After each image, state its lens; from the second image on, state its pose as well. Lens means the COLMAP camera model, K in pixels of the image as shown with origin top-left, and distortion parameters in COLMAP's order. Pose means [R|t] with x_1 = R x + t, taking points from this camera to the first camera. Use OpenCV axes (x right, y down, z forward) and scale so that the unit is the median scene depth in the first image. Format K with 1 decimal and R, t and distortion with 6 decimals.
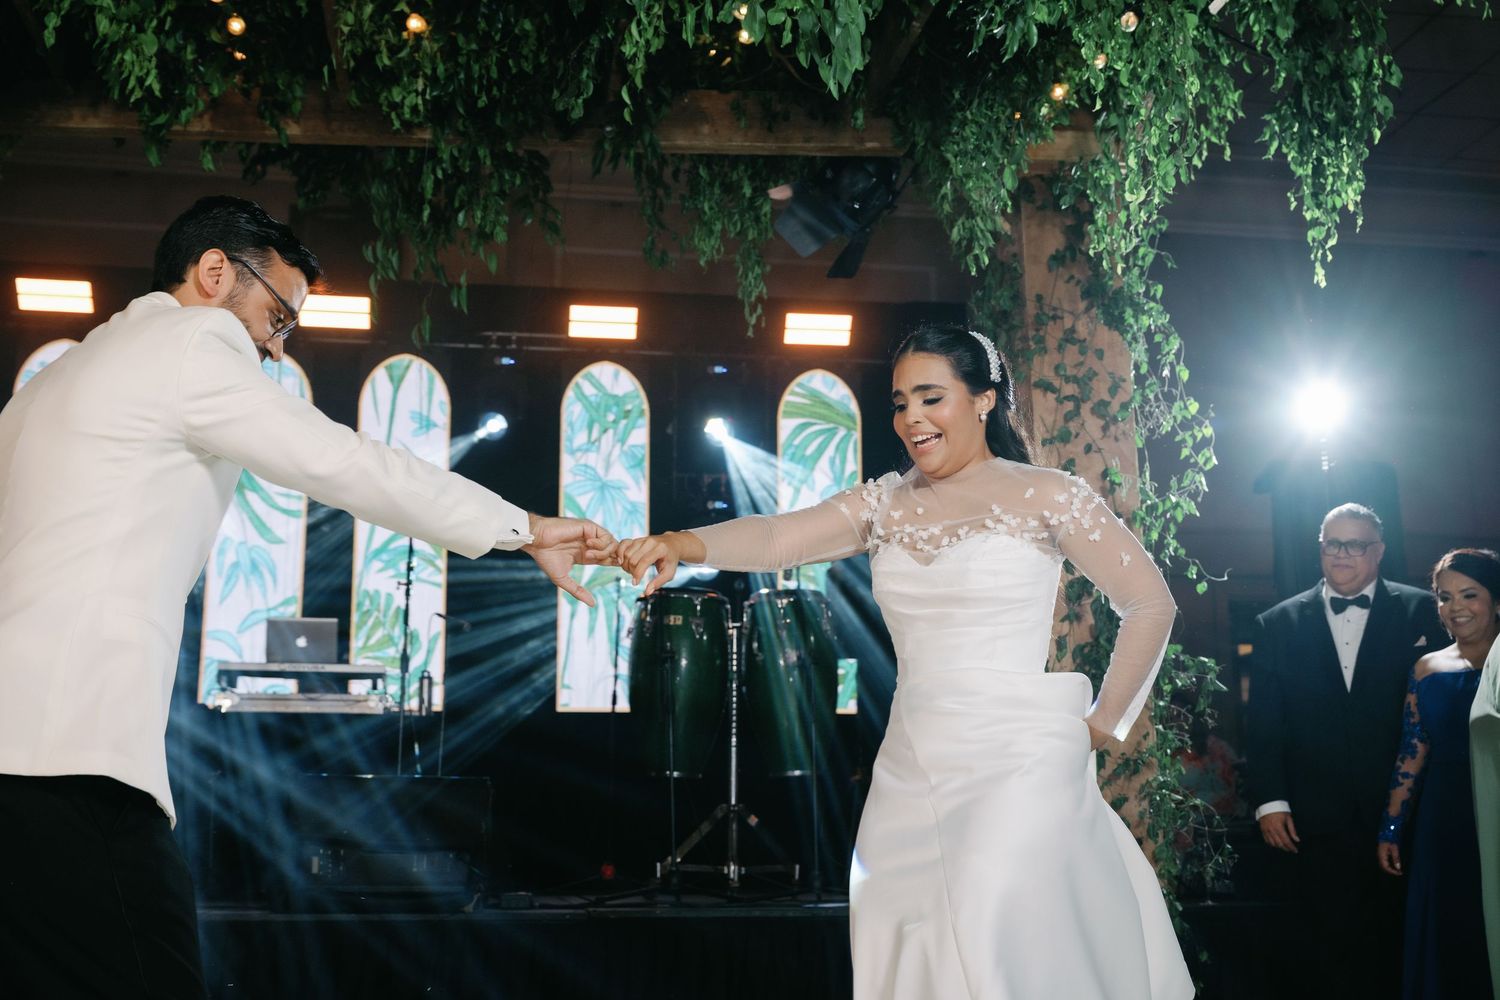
lens RADIAL K [[1662.0, 0, 736.8], [0, 1662.0, 501.8], [0, 0, 1]] dist [0.010627, 0.000000]
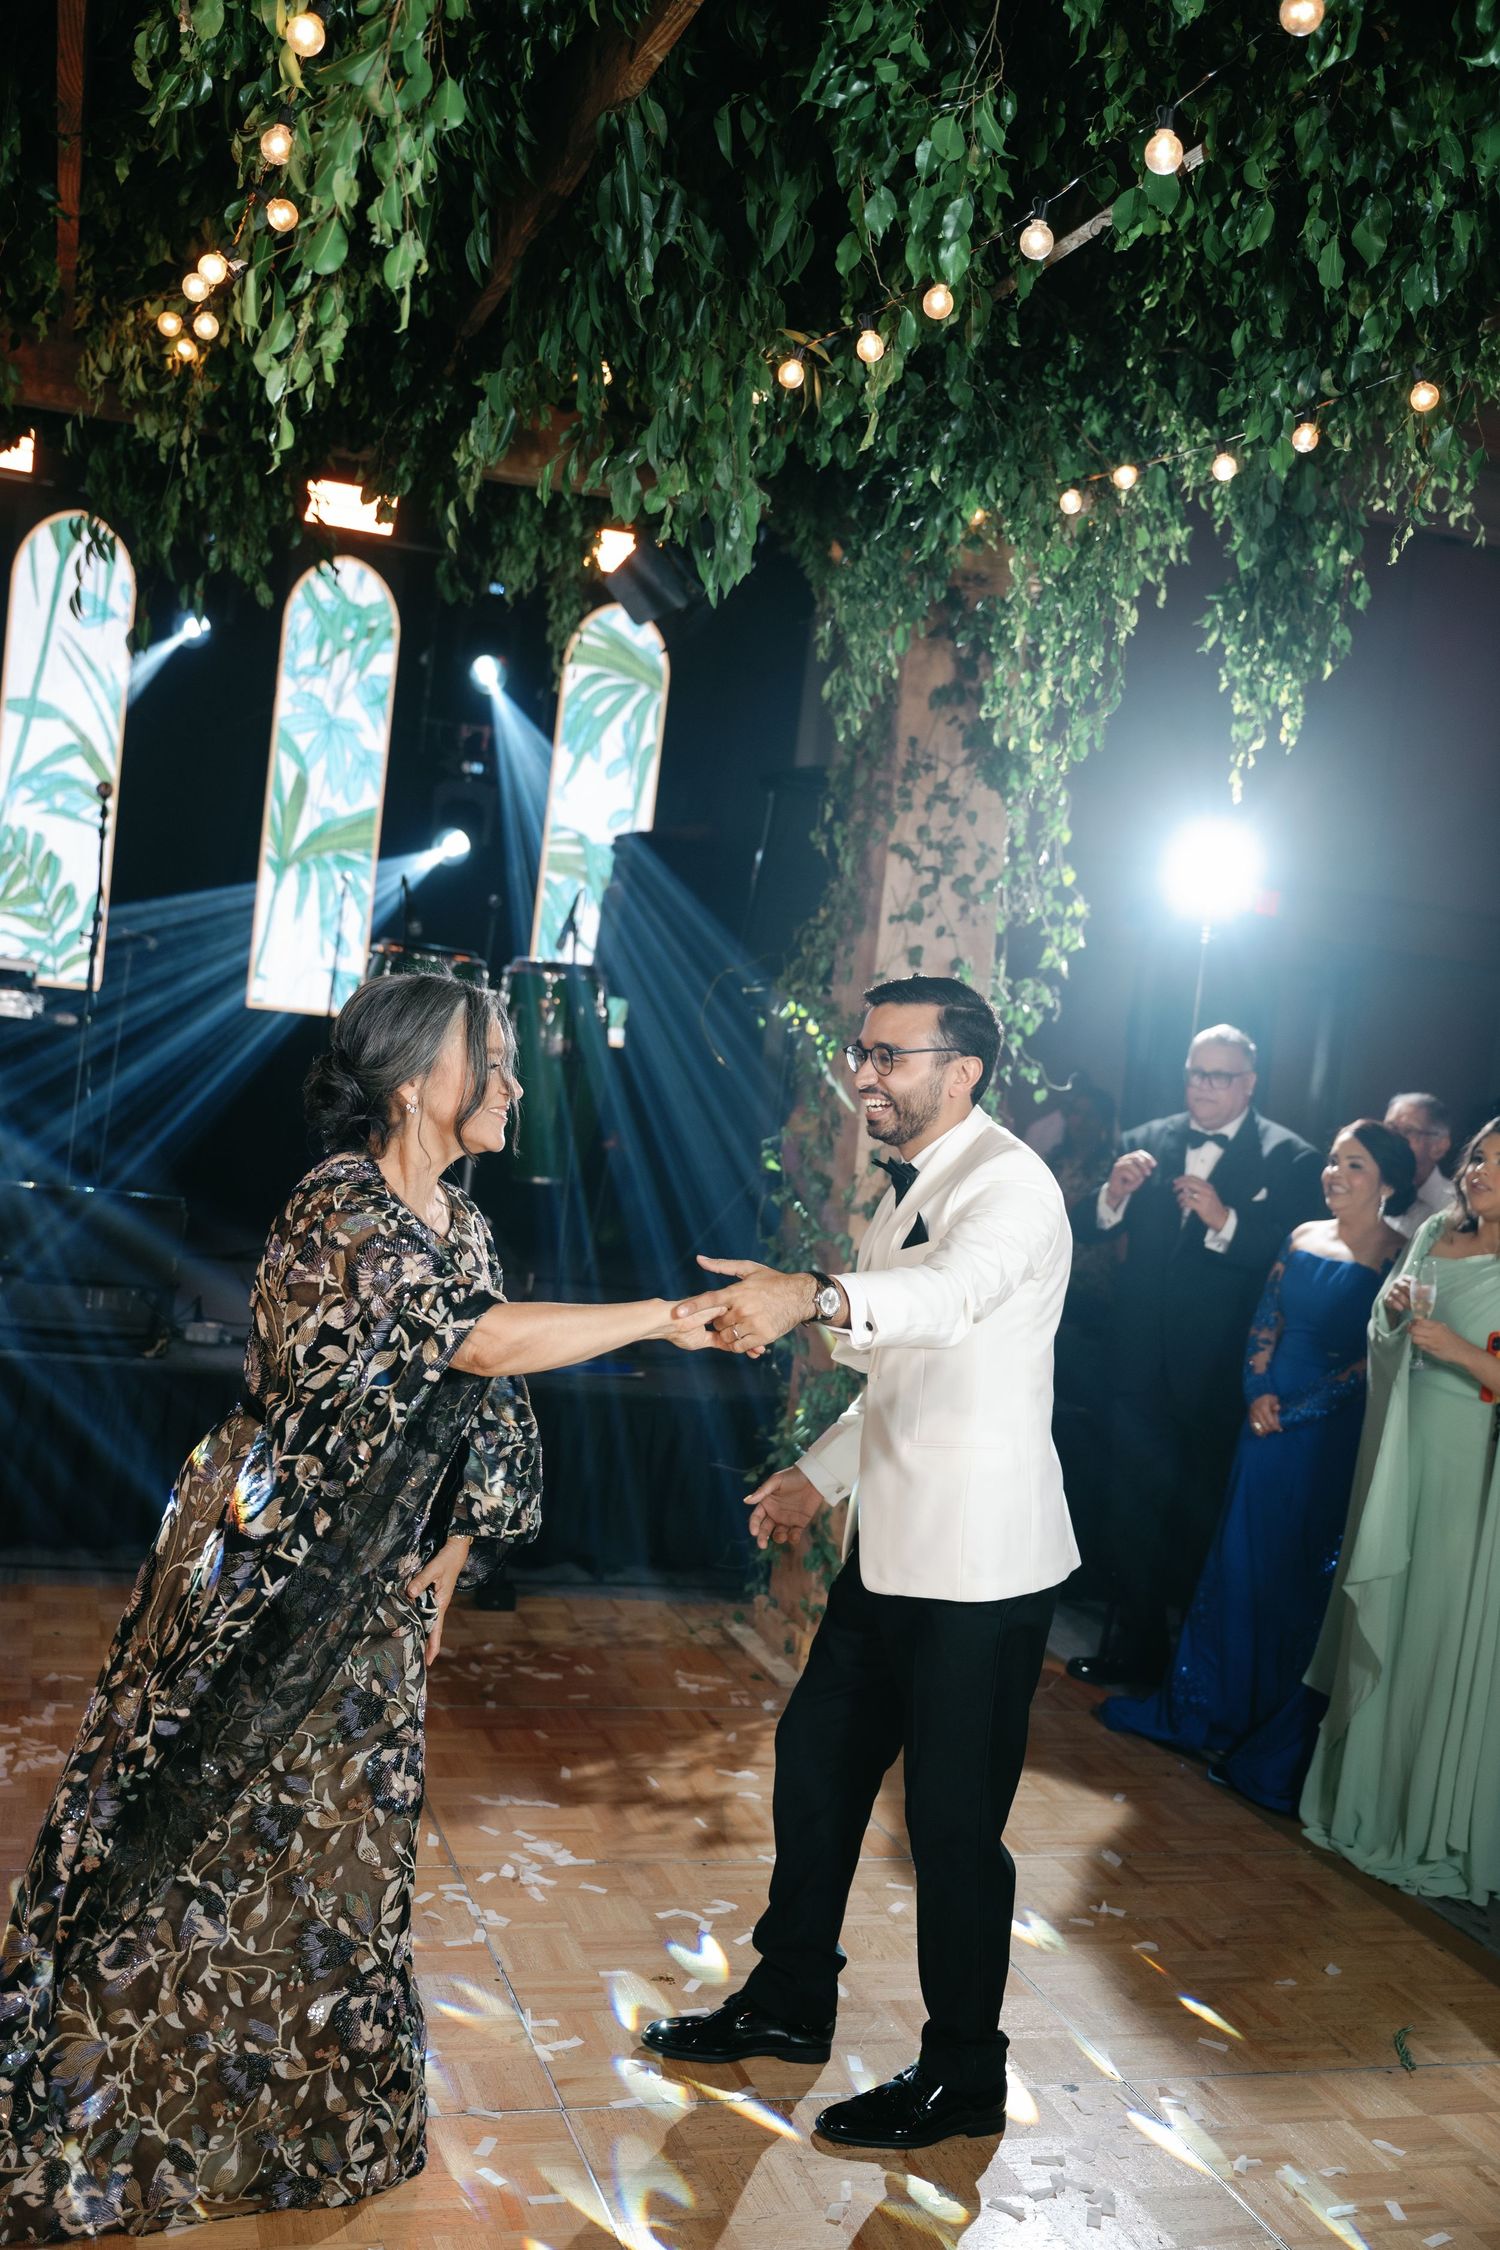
lens RADIAL K [[2144.7, 0, 744.6], [0, 2144.7, 1143.8], [0, 0, 1]] dist [0.008820, 0.000000]
pose [[0.982651, 0.106309, 0.151974, -0.022786], [-0.141275, 0.959945, 0.241967, -0.095656], [-0.120163, -0.259239, 0.958309, -0.036703]]
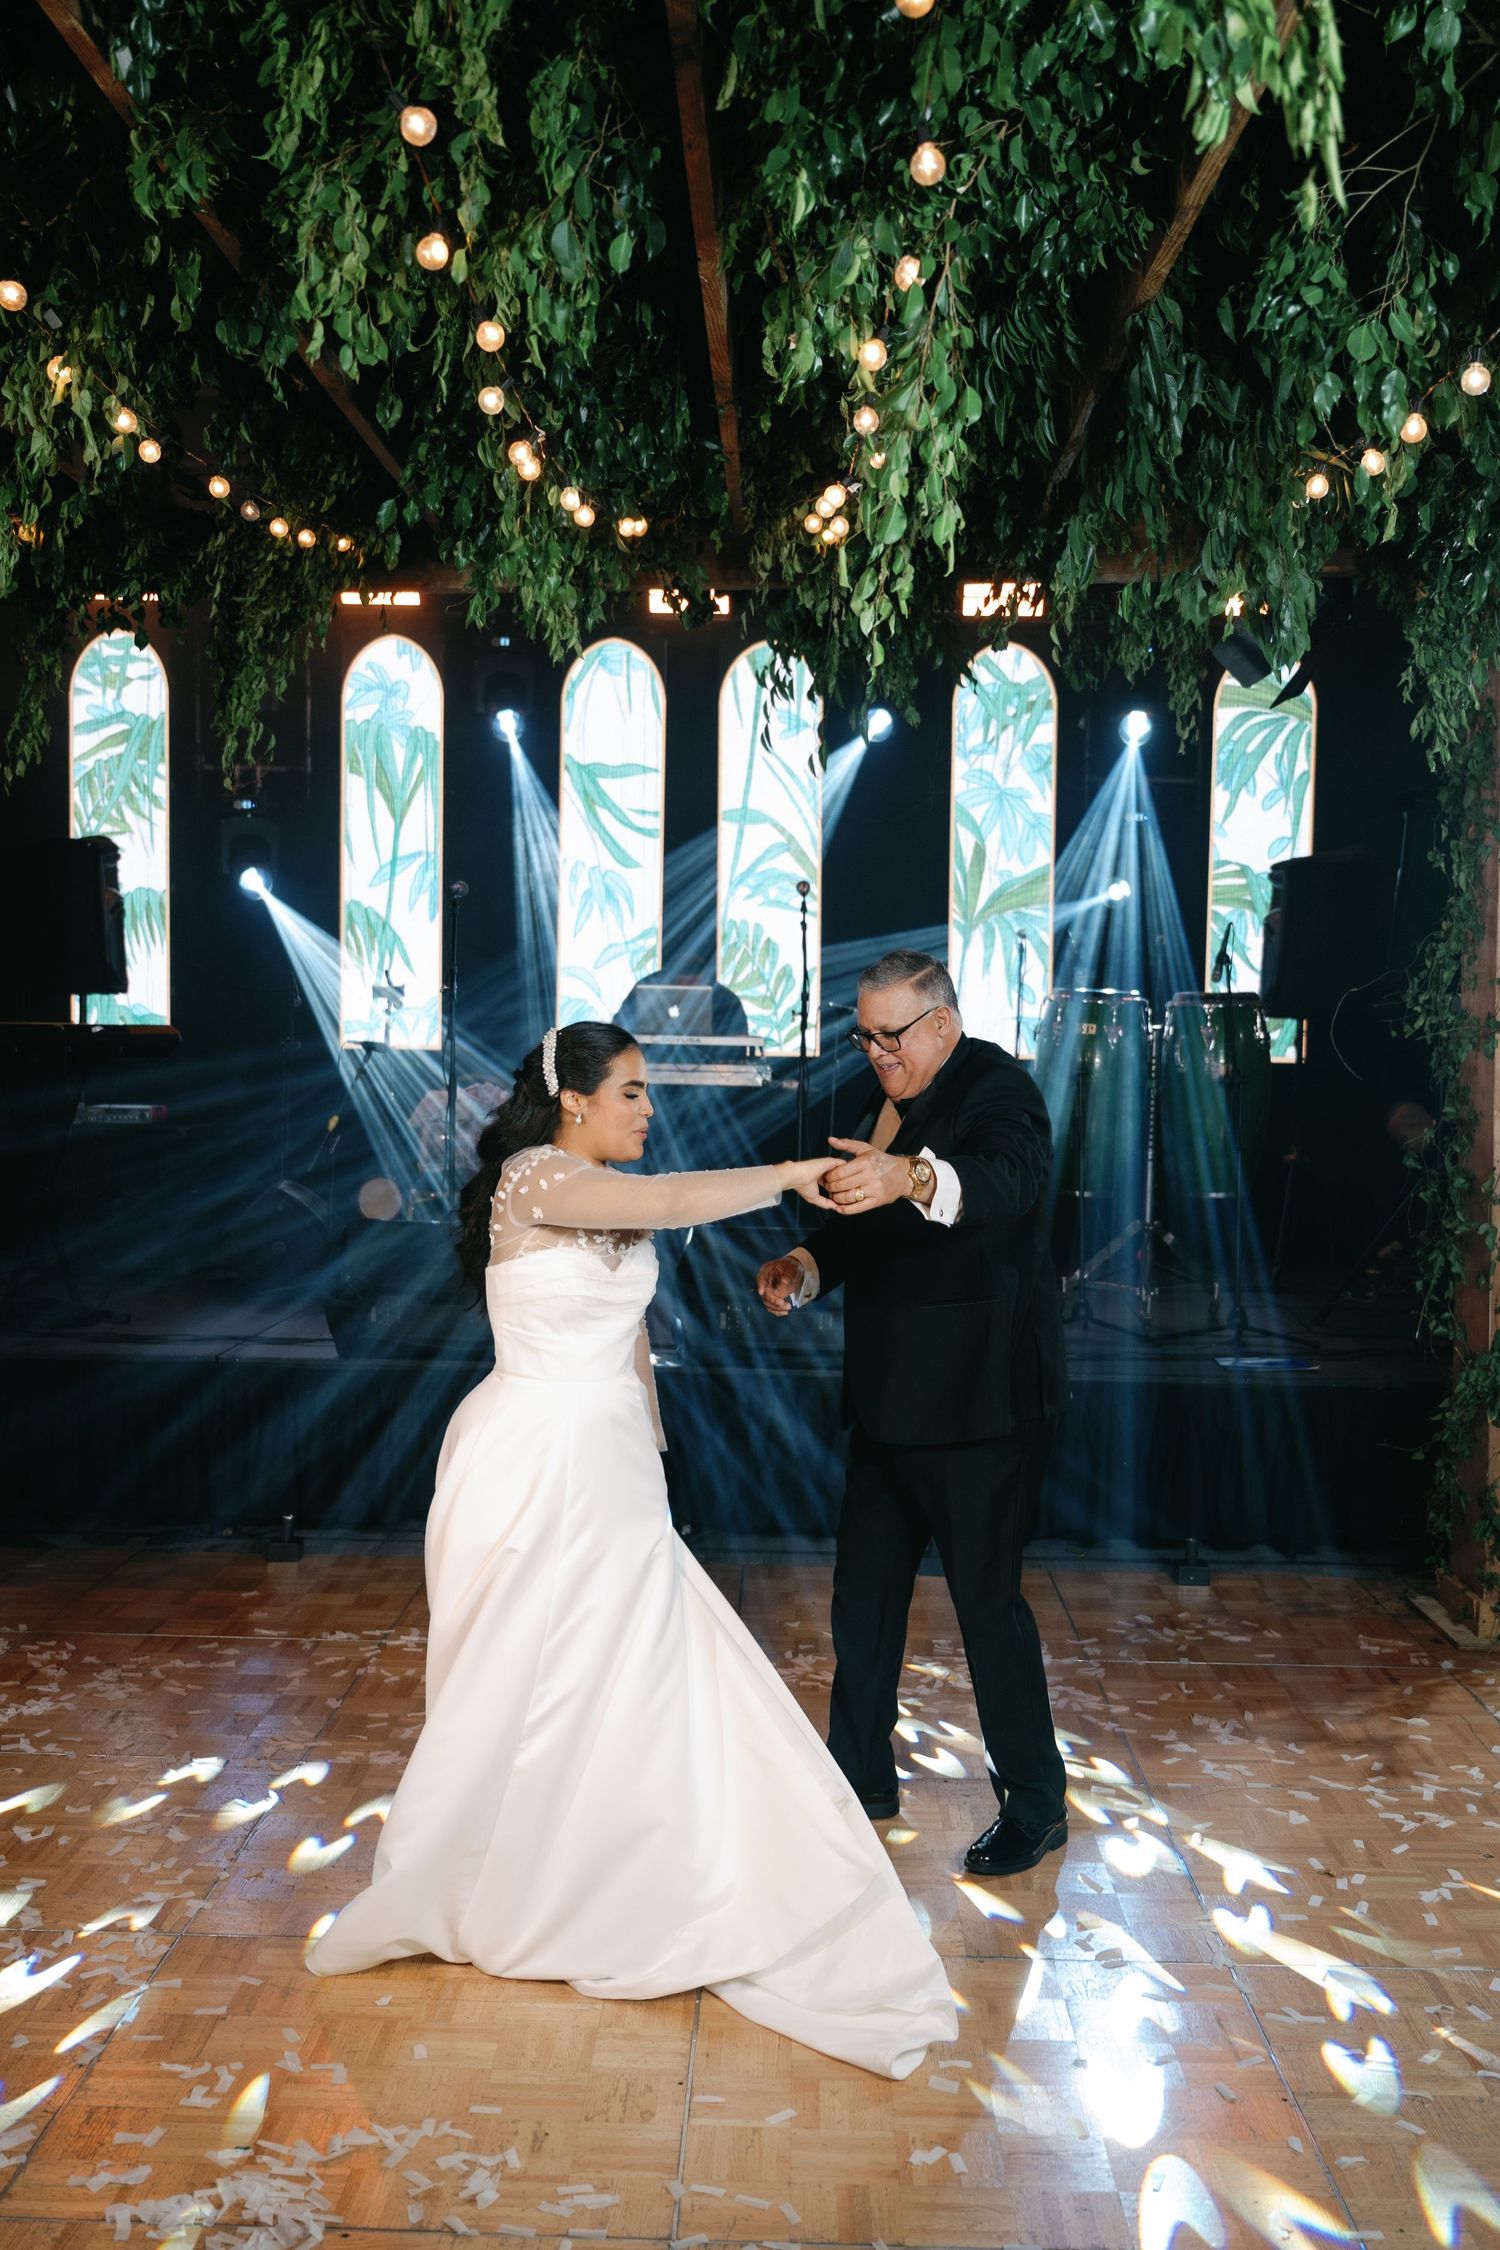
lens RADIAL K [[2137.5, 0, 789.6], [0, 2137.5, 1087.6], [0, 0, 1]] dist [0.026475, 0.000000]
pose [[0.986073, 0.023190, -0.164687, -0.003673], [0.014367, 0.974653, 0.223261, -0.114603], [0.165690, -0.222518, 0.960746, -0.108202]]
